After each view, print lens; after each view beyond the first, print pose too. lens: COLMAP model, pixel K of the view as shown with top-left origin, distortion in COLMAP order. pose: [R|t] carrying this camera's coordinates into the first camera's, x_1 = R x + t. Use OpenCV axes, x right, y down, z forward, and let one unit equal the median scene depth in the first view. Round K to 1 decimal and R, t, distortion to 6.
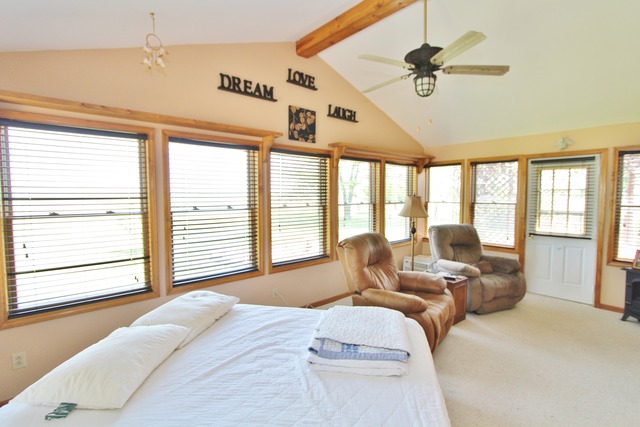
lens RADIAL K [[307.9, 0, 320.8], [0, 307.9, 209.9], [0, 0, 1]] dist [0.002966, 0.000087]
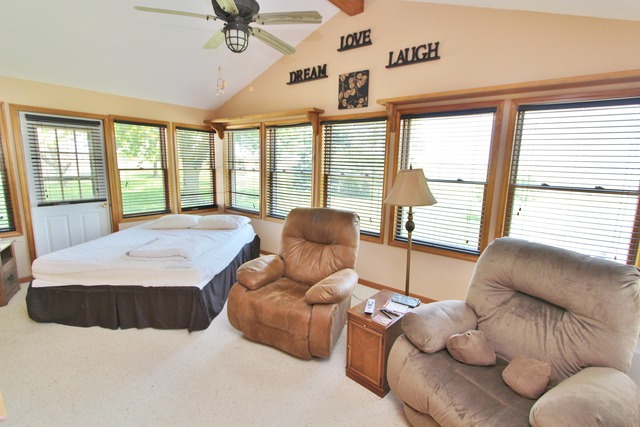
lens RADIAL K [[282.5, 0, 321.6], [0, 282.5, 215.6], [0, 0, 1]] dist [-0.013732, -0.000119]
pose [[0.188766, 0.191688, -0.963132, 0.849200], [-0.077972, 0.980593, 0.179881, -0.042721], [0.978922, 0.041142, 0.200049, 0.745088]]
